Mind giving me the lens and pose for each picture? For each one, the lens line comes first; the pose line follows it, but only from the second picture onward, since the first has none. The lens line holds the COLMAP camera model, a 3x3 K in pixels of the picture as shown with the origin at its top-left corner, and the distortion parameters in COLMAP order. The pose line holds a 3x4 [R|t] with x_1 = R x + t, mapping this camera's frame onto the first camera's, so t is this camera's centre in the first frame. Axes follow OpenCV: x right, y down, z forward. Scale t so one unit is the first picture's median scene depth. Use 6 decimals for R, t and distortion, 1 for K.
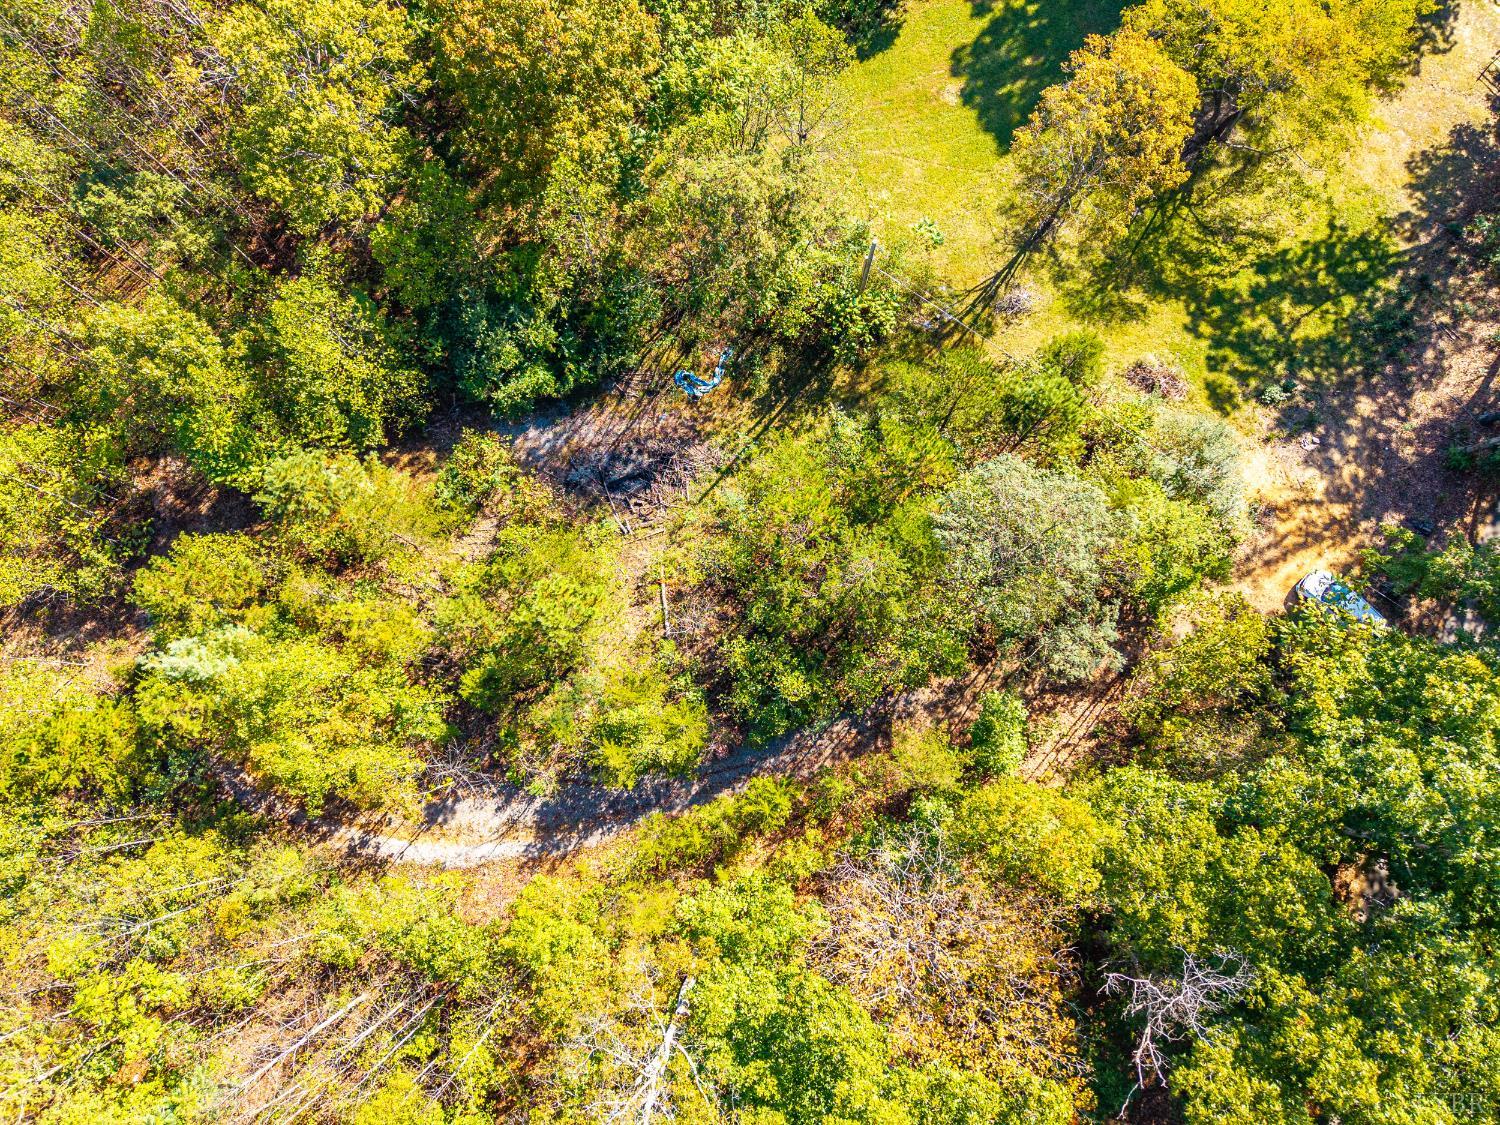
lens RADIAL K [[1030.1, 0, 752.3], [0, 1030.1, 569.0], [0, 0, 1]] dist [0.020589, -0.021725]
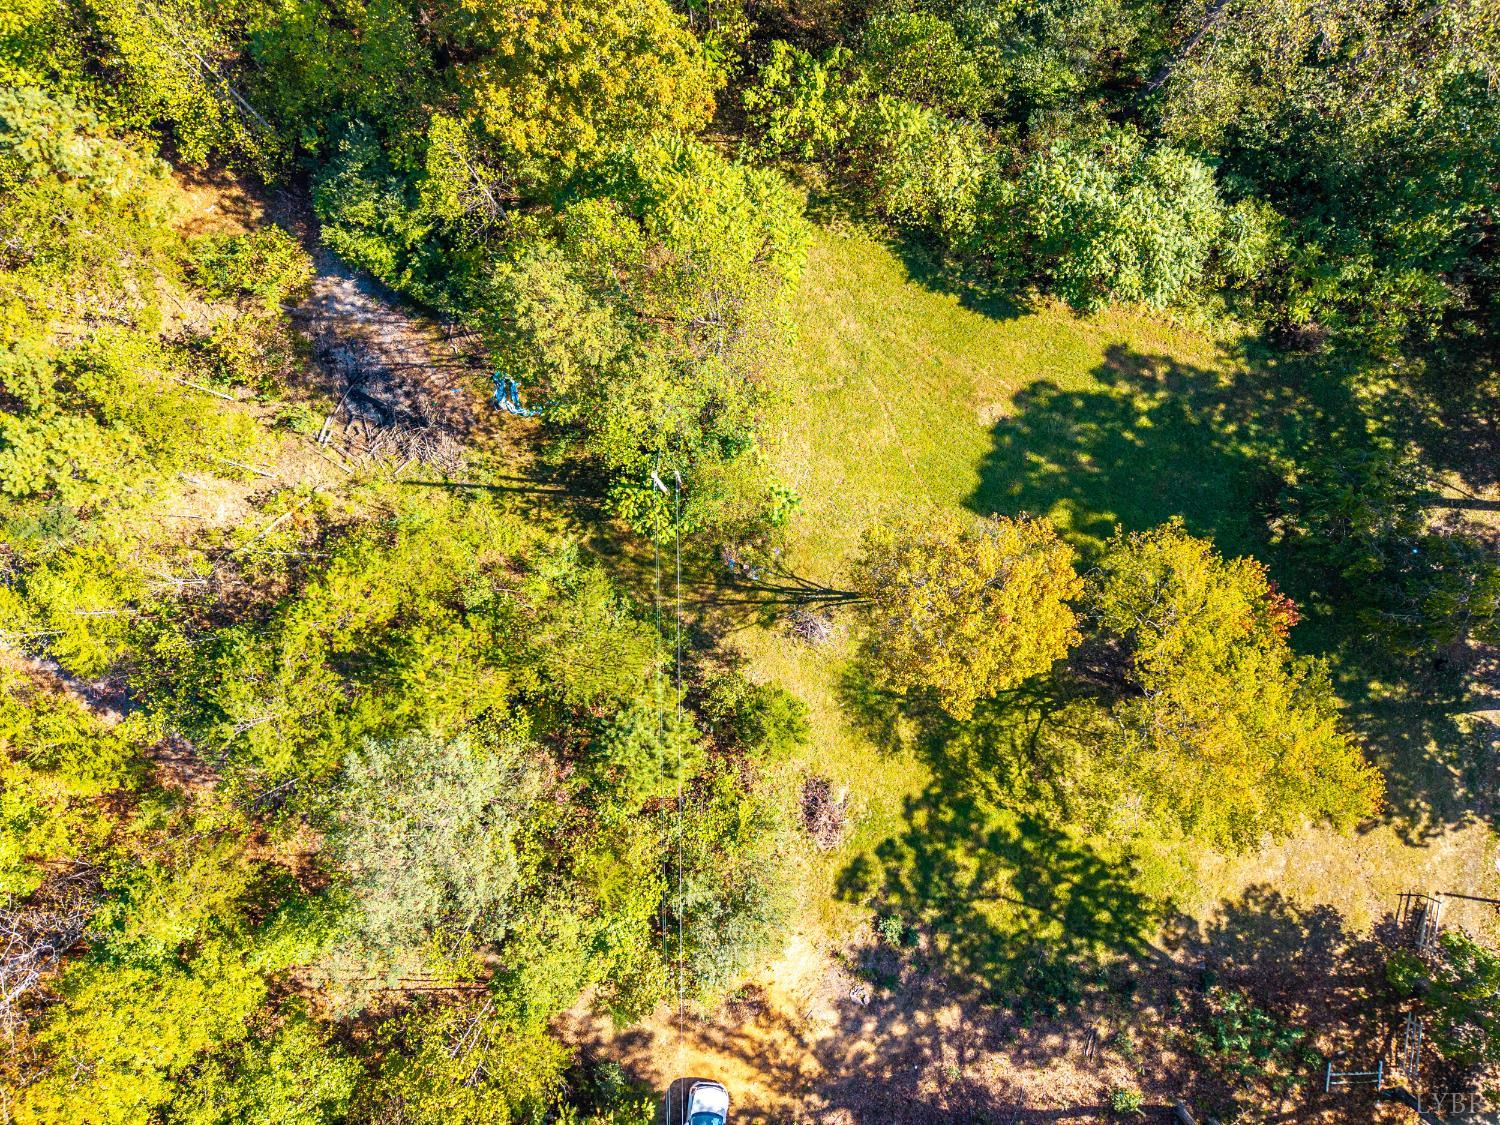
lens RADIAL K [[1030.1, 0, 752.3], [0, 1030.1, 569.0], [0, 0, 1]] dist [0.020589, -0.021725]
pose [[0.613372, 0.789754, -0.007894, 0.192971], [-0.782129, 0.608778, 0.132905, -0.363556], [0.109768, -0.075346, 0.991097, 0.141170]]
